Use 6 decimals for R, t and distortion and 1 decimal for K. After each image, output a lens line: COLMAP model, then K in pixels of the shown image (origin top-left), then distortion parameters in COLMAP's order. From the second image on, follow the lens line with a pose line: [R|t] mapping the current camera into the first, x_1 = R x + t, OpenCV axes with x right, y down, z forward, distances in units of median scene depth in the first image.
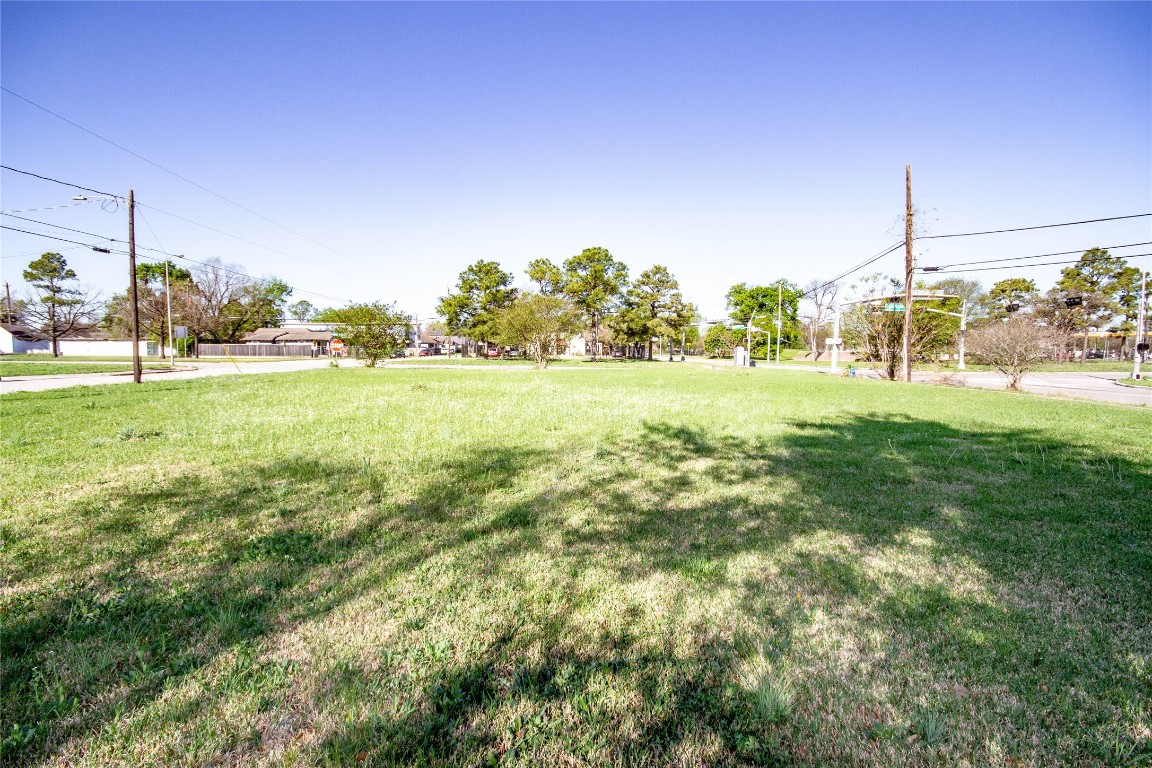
lens RADIAL K [[515.3, 0, 572.1], [0, 515.3, 380.9], [0, 0, 1]] dist [-0.004196, -0.000869]
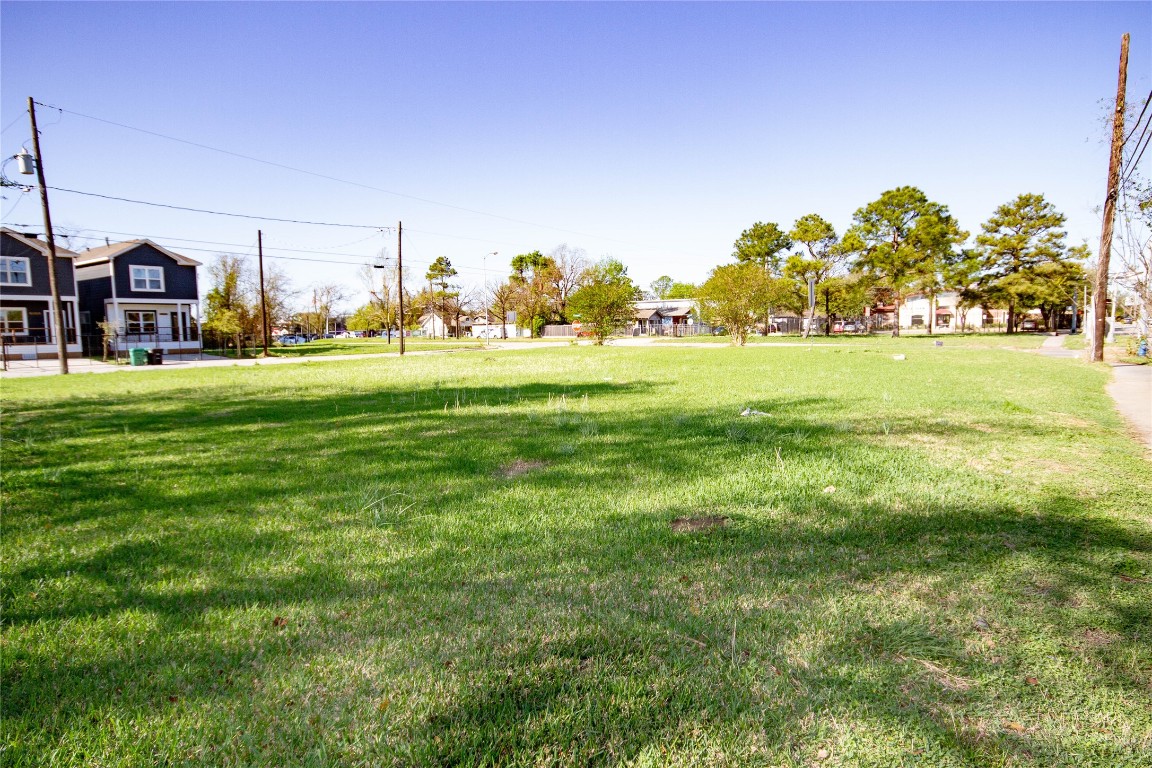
lens RADIAL K [[649.5, 0, 583.8], [0, 649.5, 380.2], [0, 0, 1]] dist [0.001833, -0.000882]
pose [[0.779304, 0.029586, -0.625947, 0.272668], [-0.015306, 0.999486, 0.028185, 0.005034], [0.626459, -0.012384, 0.779356, -0.039784]]
